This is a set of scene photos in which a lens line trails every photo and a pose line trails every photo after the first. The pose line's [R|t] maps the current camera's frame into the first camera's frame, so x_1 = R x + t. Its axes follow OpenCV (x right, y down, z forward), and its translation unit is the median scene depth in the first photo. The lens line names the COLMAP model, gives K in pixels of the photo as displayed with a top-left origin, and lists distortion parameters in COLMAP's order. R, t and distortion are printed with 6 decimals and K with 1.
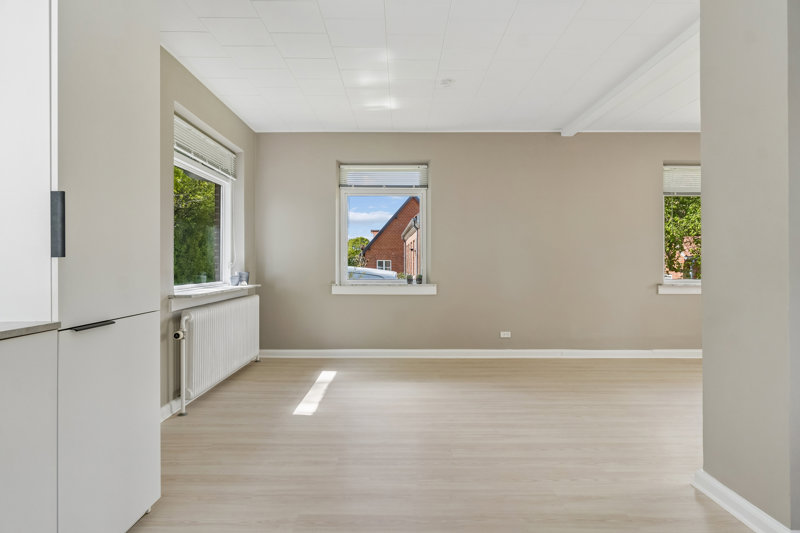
lens RADIAL K [[478.2, 0, 400.0], [0, 478.2, 266.5], [0, 0, 1]] dist [0.000296, -0.000935]
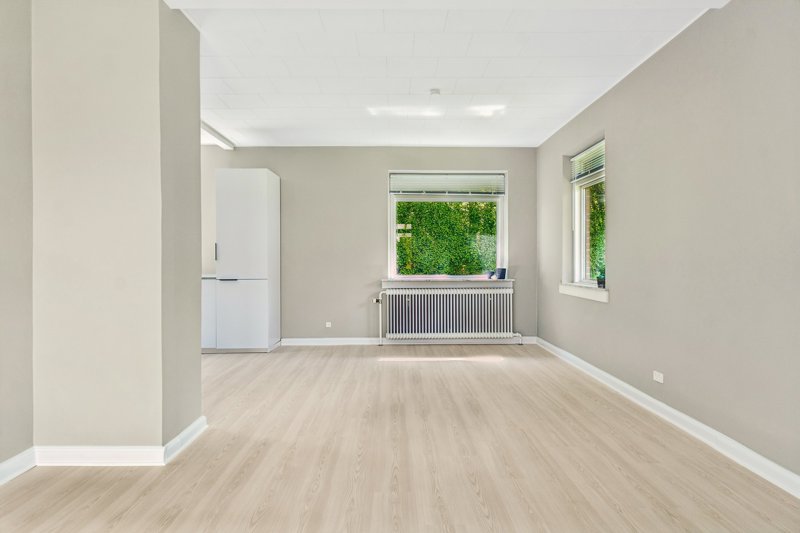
lens RADIAL K [[478.2, 0, 400.0], [0, 478.2, 266.5], [0, 0, 1]] dist [0.000296, -0.000935]
pose [[0.004078, 0.013199, -0.999905, 1.017425], [-0.005374, 0.999899, 0.013177, -0.010373], [0.999977, 0.005320, 0.004149, 0.803385]]
